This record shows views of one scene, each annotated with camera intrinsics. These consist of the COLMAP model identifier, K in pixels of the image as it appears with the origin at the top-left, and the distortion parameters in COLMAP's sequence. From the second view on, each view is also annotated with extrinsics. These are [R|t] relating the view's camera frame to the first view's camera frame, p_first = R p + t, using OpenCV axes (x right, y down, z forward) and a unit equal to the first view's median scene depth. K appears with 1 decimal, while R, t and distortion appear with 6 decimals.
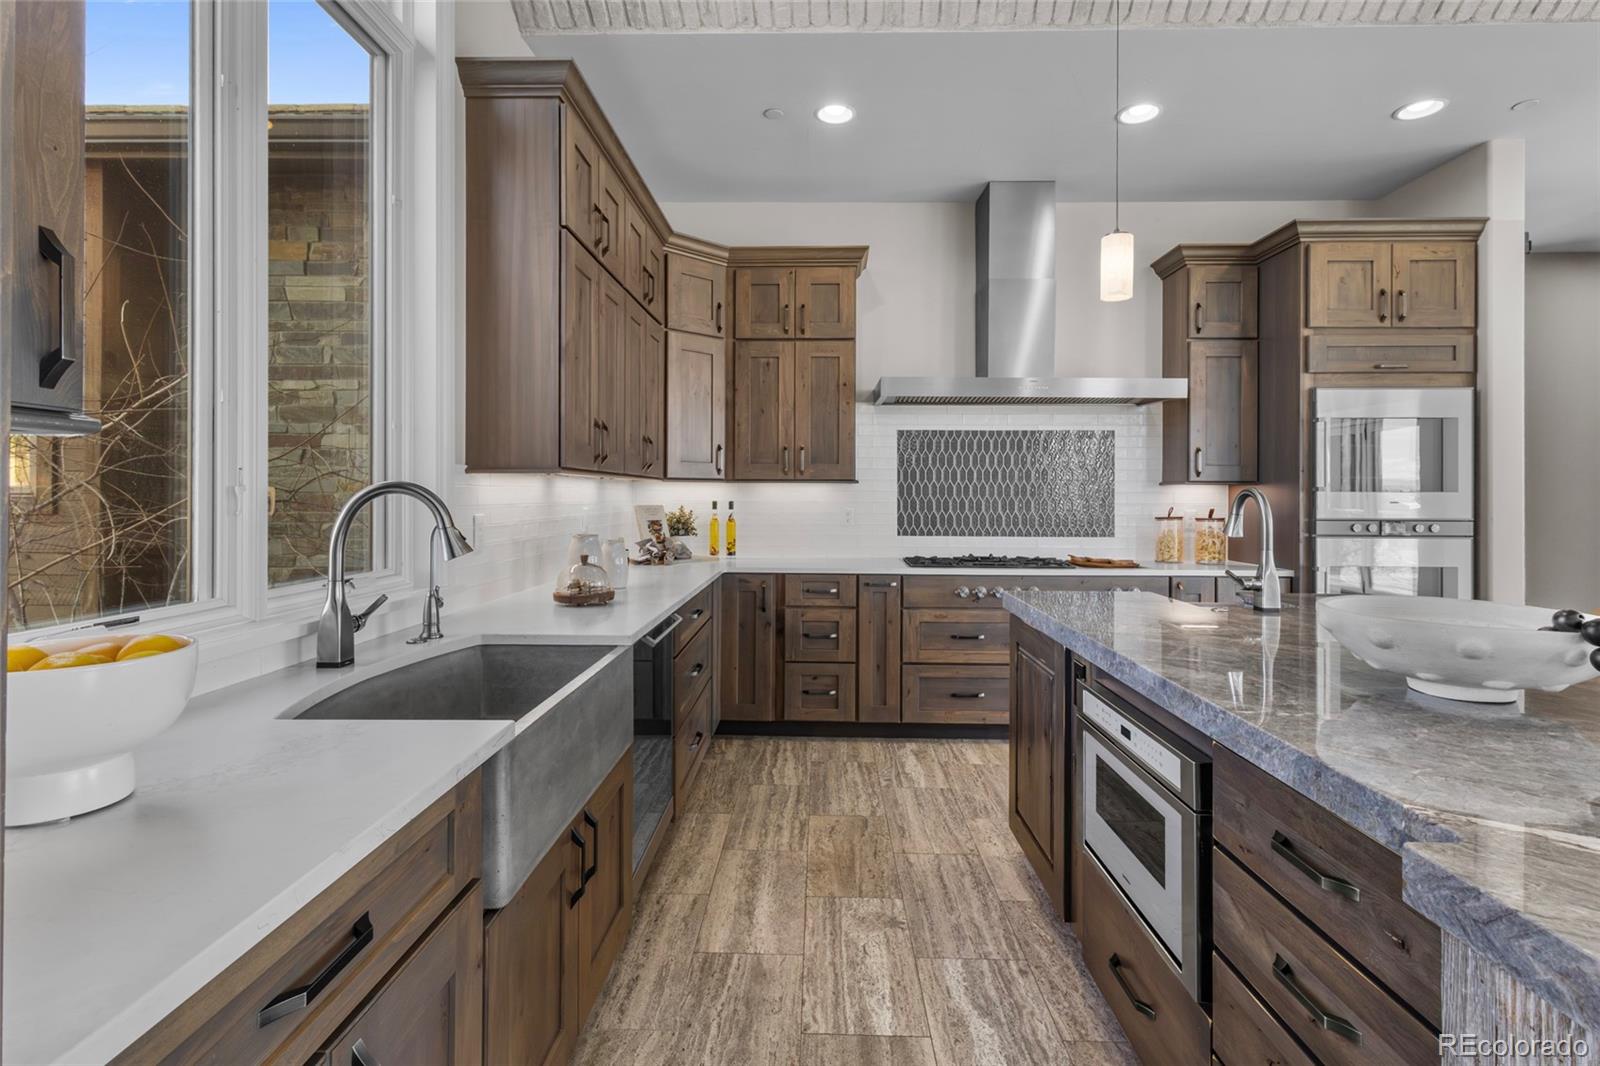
lens RADIAL K [[789.0, 0, 789.9], [0, 789.0, 493.9], [0, 0, 1]] dist [0.011567, 0.000973]
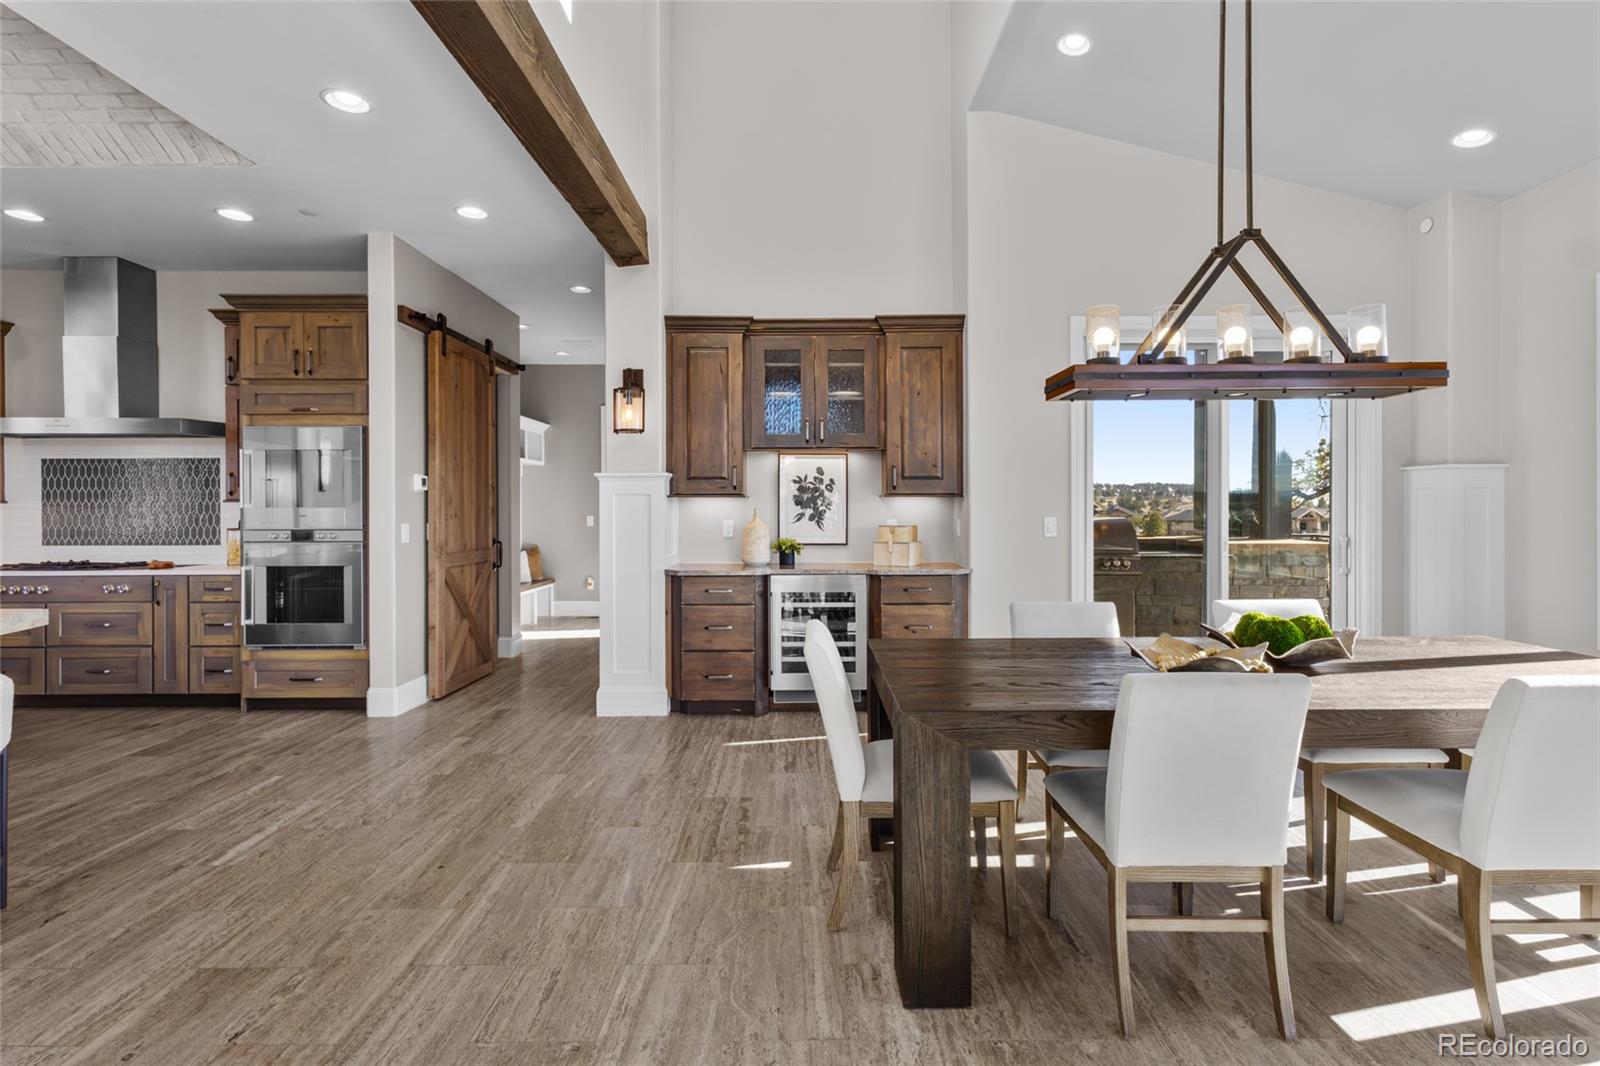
lens RADIAL K [[761.5, 0, 796.5], [0, 761.5, 516.5], [0, 0, 1]] dist [0.005161, -0.000735]
pose [[0.999518, -0.009625, 0.029521, 1.399352], [0.009173, 0.999839, 0.015401, 0.000554], [-0.029664, -0.015123, 0.999446, -0.239263]]
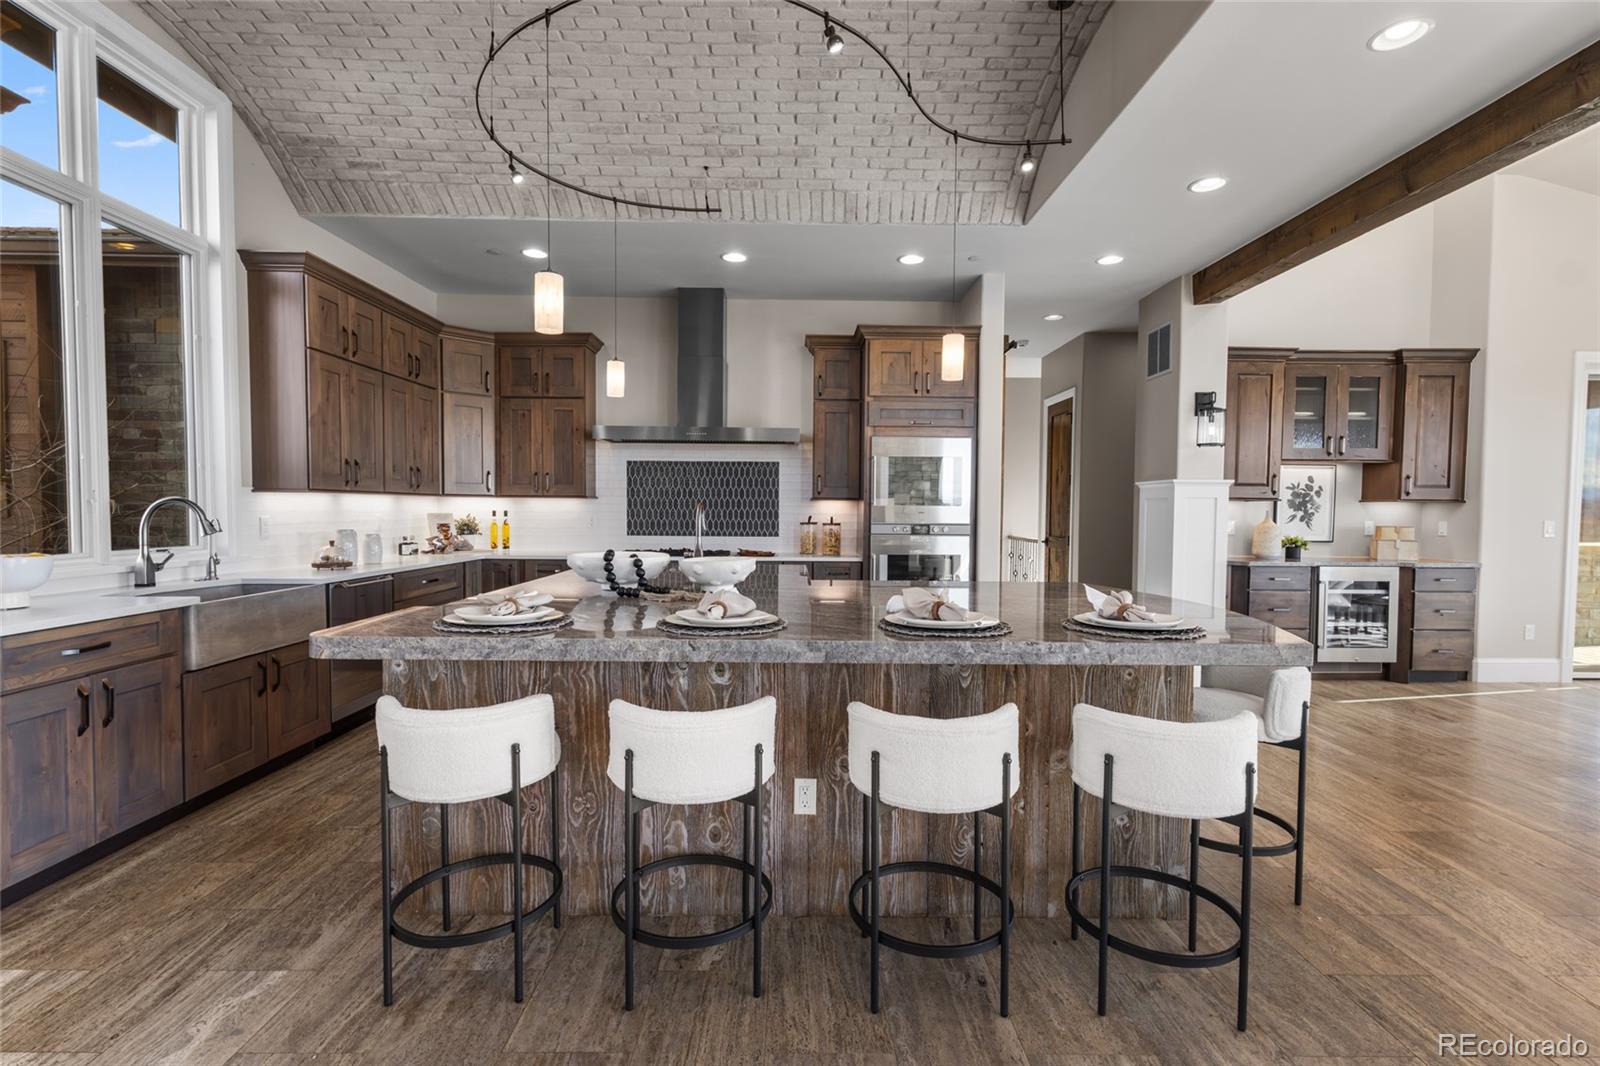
lens RADIAL K [[761.5, 0, 789.3], [0, 761.5, 539.1], [0, 0, 1]] dist [0.005161, -0.000735]
pose [[0.999181, 0.000987, 0.040448, 0.411096], [-0.002608, 0.999195, 0.040031, 0.004366], [-0.040376, -0.040104, 0.998379, -0.421130]]
